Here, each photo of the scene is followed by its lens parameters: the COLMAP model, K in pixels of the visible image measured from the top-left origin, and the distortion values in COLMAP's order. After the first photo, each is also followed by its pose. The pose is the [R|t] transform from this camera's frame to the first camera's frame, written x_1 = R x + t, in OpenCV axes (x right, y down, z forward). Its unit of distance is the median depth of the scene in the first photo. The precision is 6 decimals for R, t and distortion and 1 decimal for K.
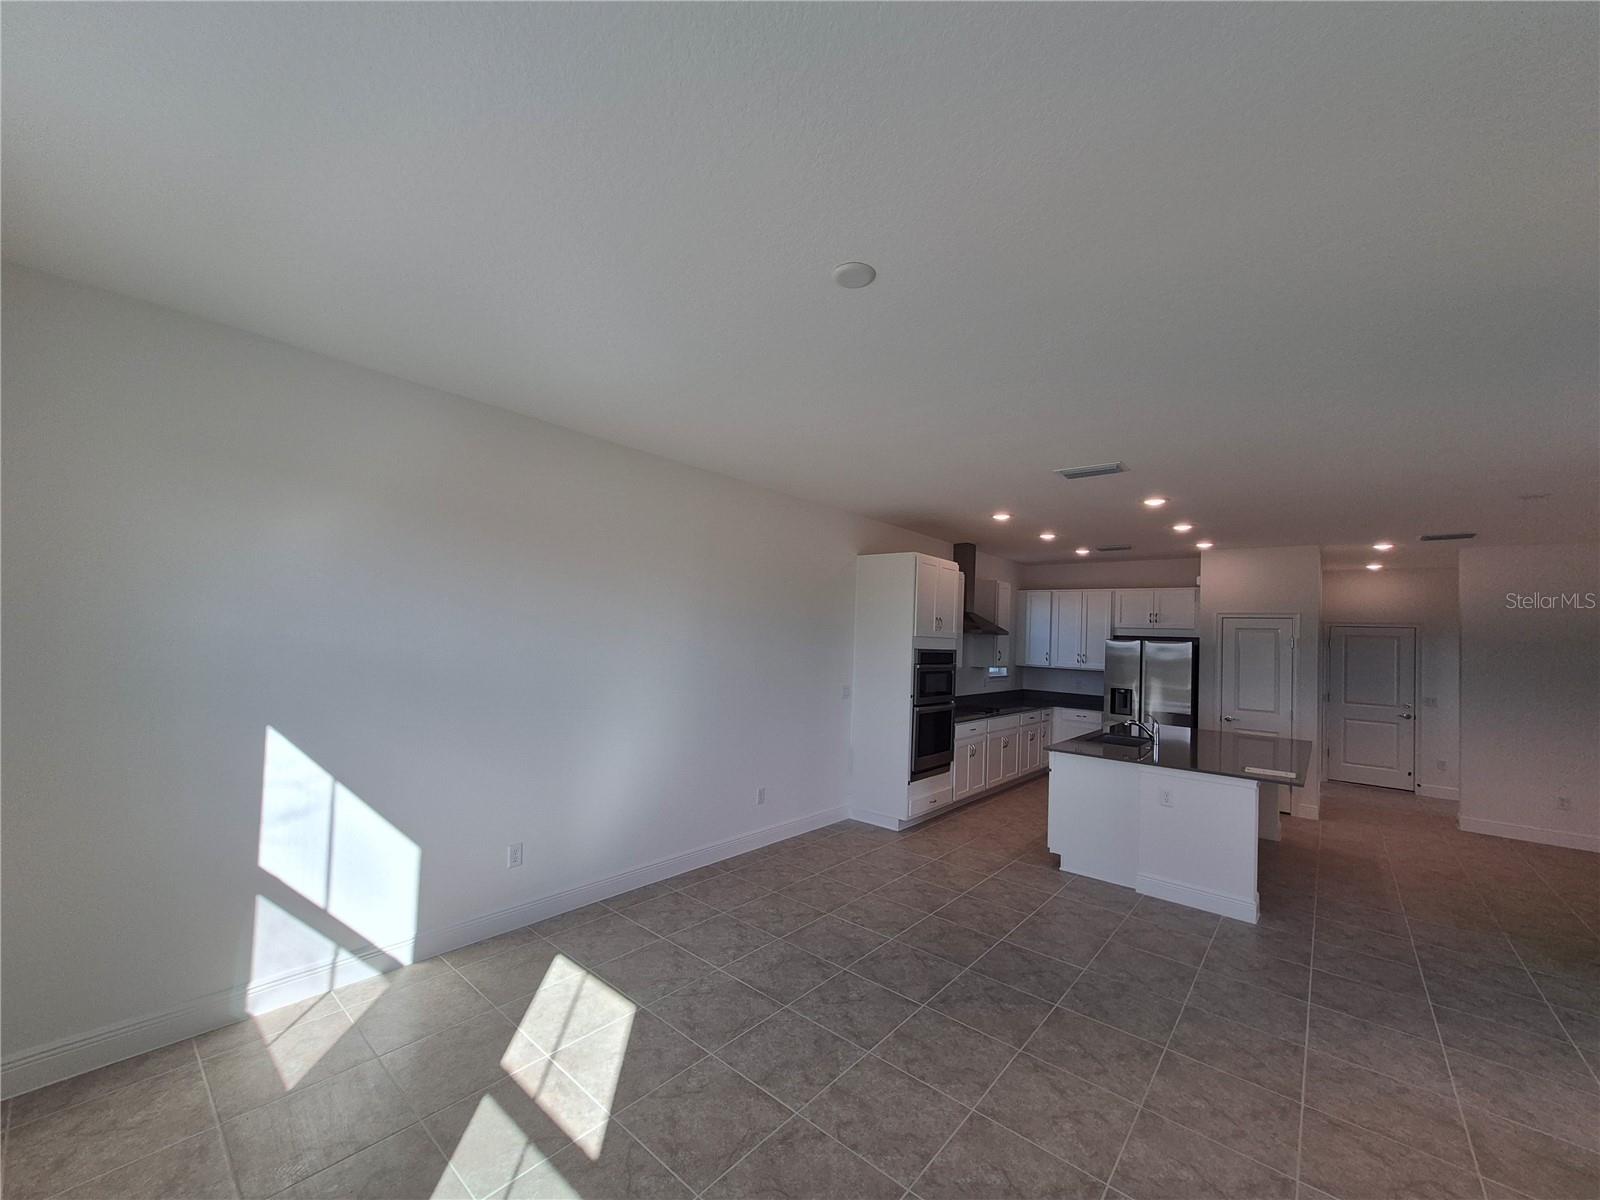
lens RADIAL K [[624.9, 0, 800.8], [0, 624.9, 601.9], [0, 0, 1]] dist [0.002677, -0.000413]
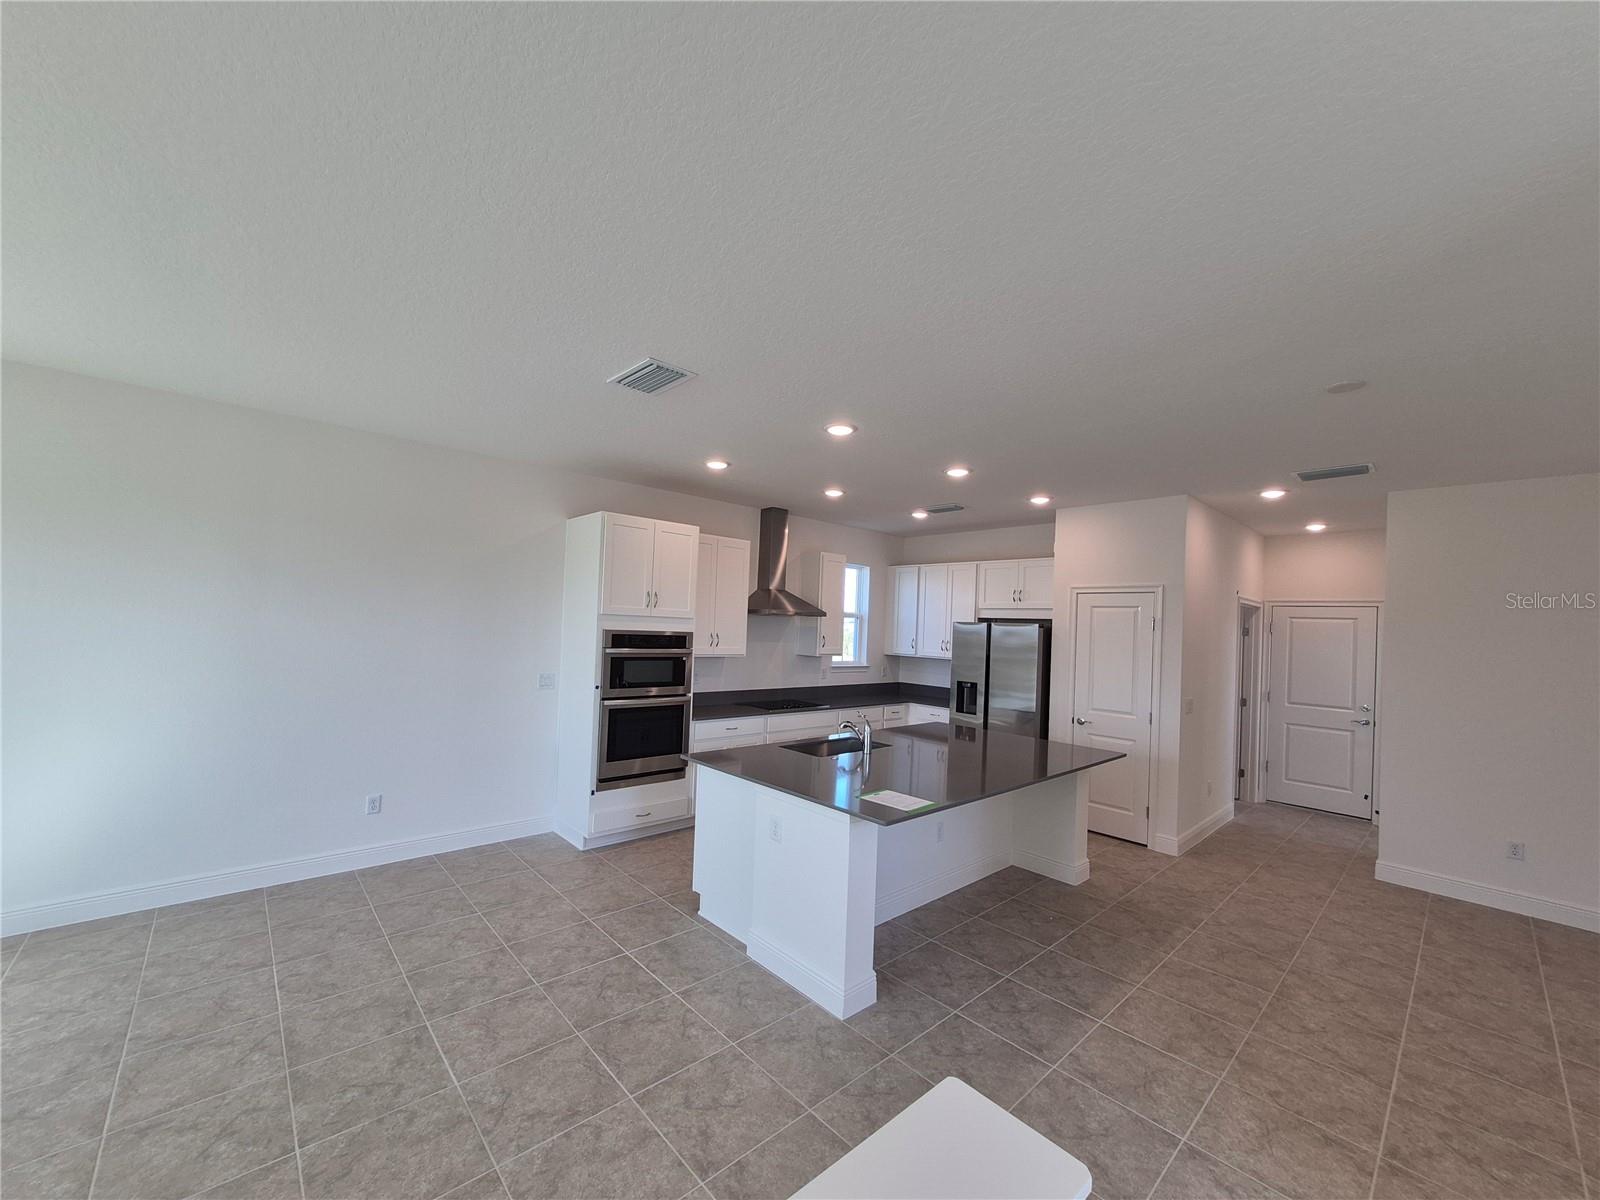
lens RADIAL K [[624.9, 0, 798.9], [0, 624.9, 610.1], [0, 0, 1]] dist [0.002677, -0.000413]
pose [[0.992370, -0.003927, -0.123236, 0.424995], [0.006974, 0.999680, 0.024301, 0.025059], [0.123101, -0.024975, 0.992080, 0.176866]]
